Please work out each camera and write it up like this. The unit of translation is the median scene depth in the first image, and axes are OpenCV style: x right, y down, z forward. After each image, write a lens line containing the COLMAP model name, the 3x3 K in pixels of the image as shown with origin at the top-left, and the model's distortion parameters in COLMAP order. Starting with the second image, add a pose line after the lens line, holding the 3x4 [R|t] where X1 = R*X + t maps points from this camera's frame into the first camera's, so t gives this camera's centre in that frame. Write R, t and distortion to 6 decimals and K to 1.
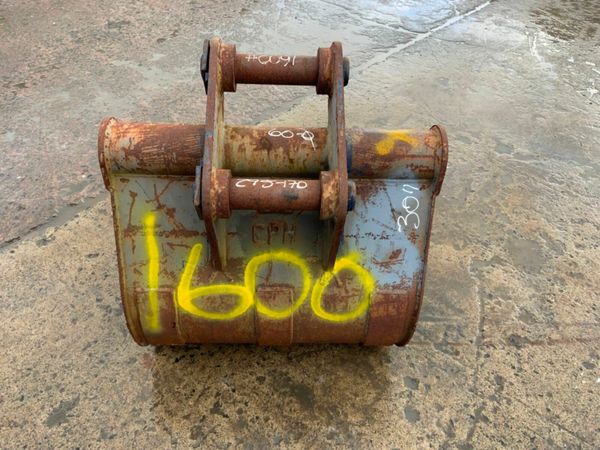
lens RADIAL K [[494.9, 0, 299.8], [0, 494.9, 223.2], [0, 0, 1]] dist [0.057530, -0.127842]
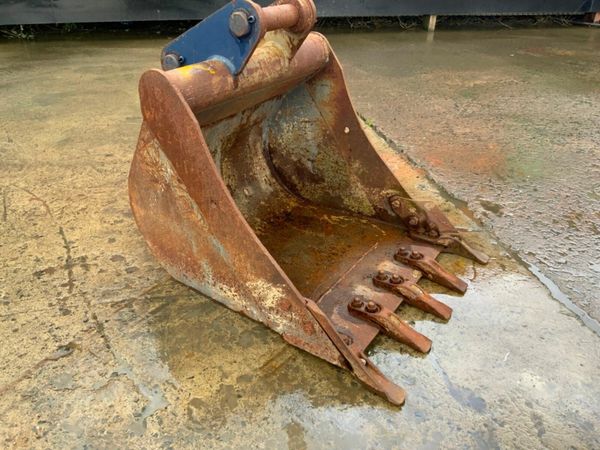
lens RADIAL K [[494.9, 0, 302.8], [0, 494.9, 228.5], [0, 0, 1]] dist [0.057530, -0.127842]
pose [[-0.561110, 0.373607, -0.738629, 0.902061], [-0.583891, 0.453848, 0.673122, -0.823820], [0.586709, 0.808974, -0.036513, 1.296025]]
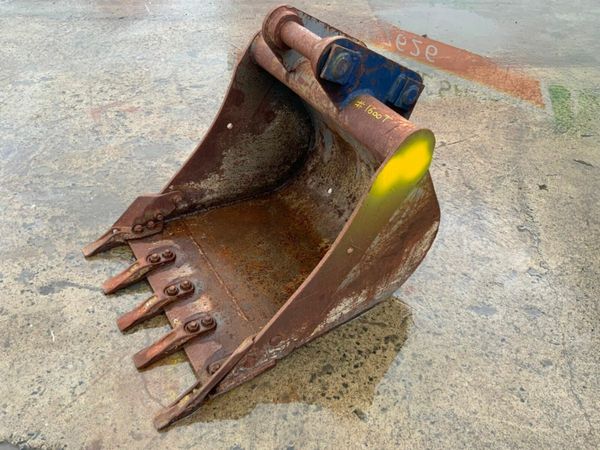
lens RADIAL K [[494.9, 0, 298.5], [0, 494.9, 226.7], [0, 0, 1]] dist [0.057530, -0.127842]
pose [[-0.506071, -0.611394, 0.608350, -0.882776], [0.526857, 0.339311, 0.779288, -0.938589], [-0.682872, 0.714889, 0.150401, 0.972214]]
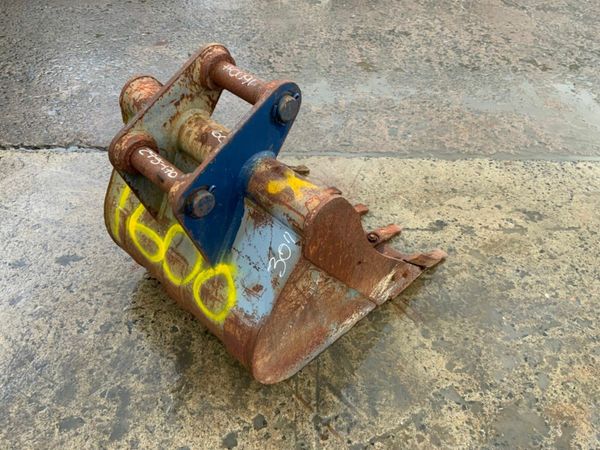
lens RADIAL K [[494.9, 0, 299.3], [0, 494.9, 225.3], [0, 0, 1]] dist [0.057530, -0.127842]
pose [[0.697519, 0.482468, -0.529804, 0.667027], [-0.492584, 0.859813, 0.134474, -0.209011], [0.520412, 0.167175, 0.837391, 0.146099]]
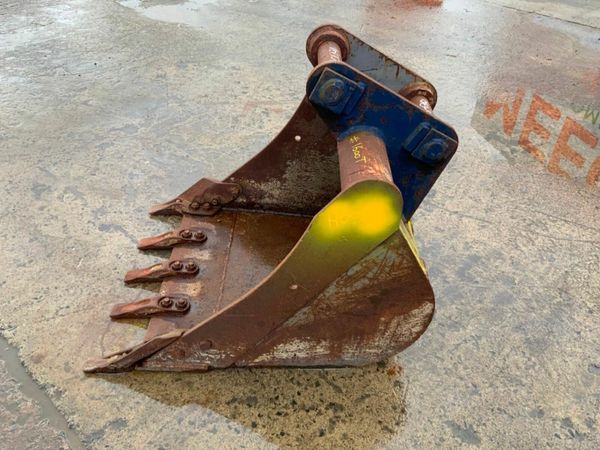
lens RADIAL K [[494.9, 0, 297.9], [0, 494.9, 224.3], [0, 0, 1]] dist [0.057530, -0.127842]
pose [[0.037049, -0.656691, 0.753249, -0.975125], [0.637521, 0.595986, 0.488230, -0.590518], [-0.769542, 0.462123, 0.440735, 0.609439]]
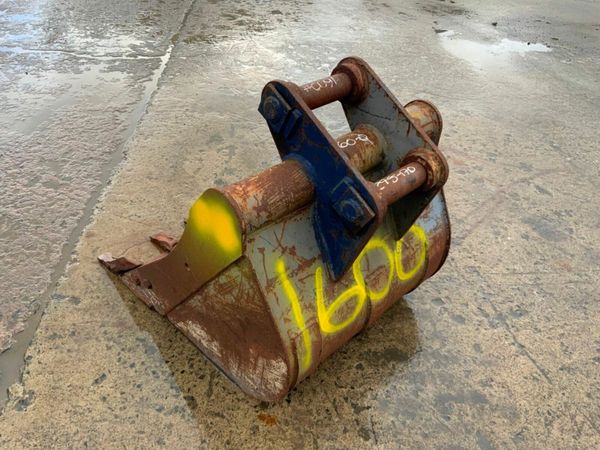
lens RADIAL K [[494.9, 0, 298.8], [0, 494.9, 222.1], [0, 0, 1]] dist [0.057530, -0.127842]
pose [[0.731825, -0.410604, 0.543908, -0.686527], [0.427018, 0.898291, 0.103583, -0.154341], [-0.531119, 0.156453, 0.832727, 0.112521]]
